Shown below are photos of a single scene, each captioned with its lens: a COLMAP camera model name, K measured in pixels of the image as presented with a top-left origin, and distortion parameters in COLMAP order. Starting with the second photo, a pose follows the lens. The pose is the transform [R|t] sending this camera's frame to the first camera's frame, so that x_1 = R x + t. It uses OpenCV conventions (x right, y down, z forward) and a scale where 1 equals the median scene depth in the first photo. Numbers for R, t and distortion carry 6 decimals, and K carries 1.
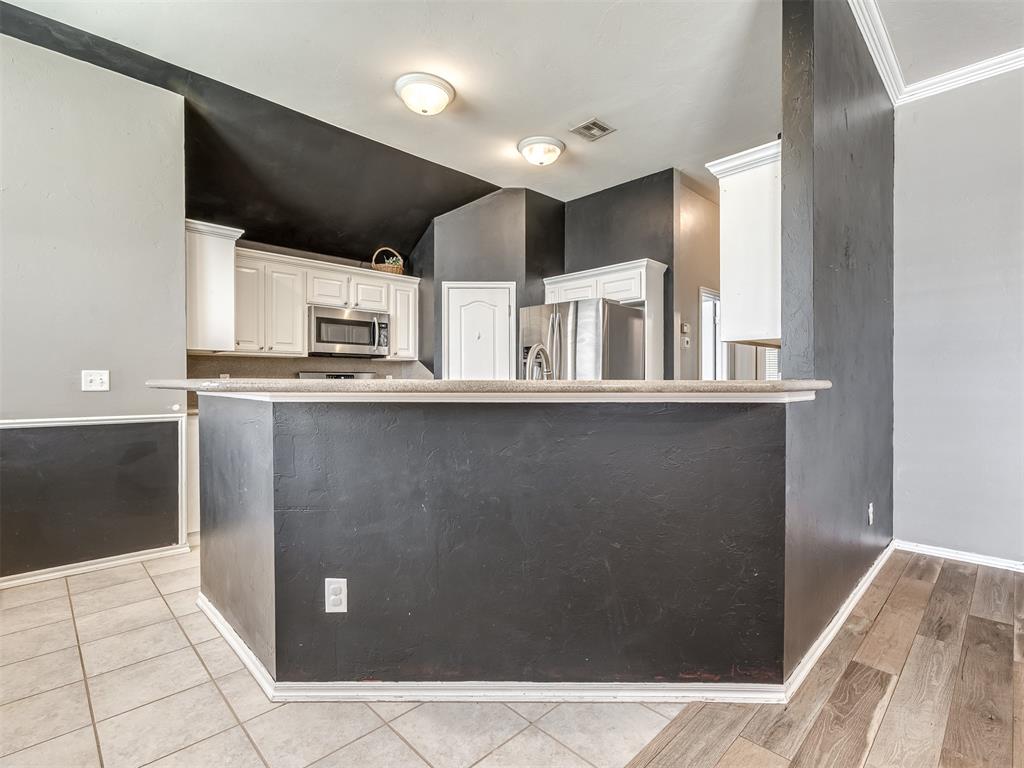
lens RADIAL K [[494.3, 0, 512.0], [0, 494.3, 384.0], [0, 0, 1]] dist [-0.000109, -0.000022]
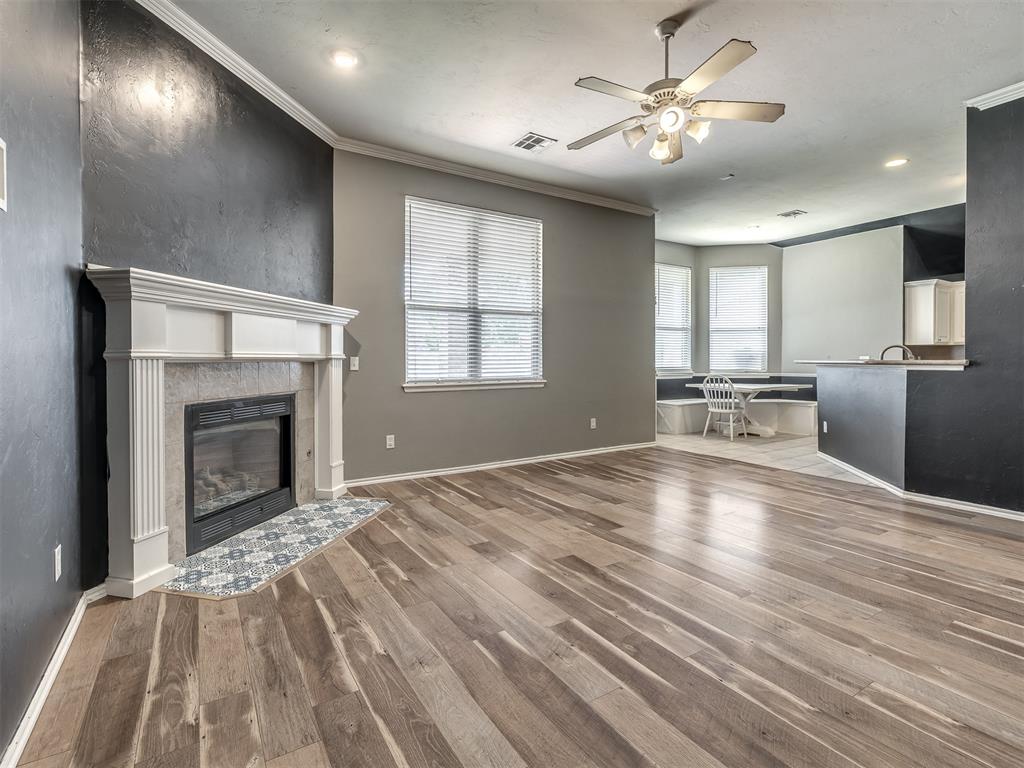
lens RADIAL K [[494.3, 0, 512.0], [0, 494.3, 384.0], [0, 0, 1]] dist [-0.000109, -0.000022]
pose [[-0.209513, 0.045516, -0.976746, 1.725825], [0.000059, 0.998917, 0.046536, -0.001347], [0.977806, 0.009692, -0.209289, -0.175830]]
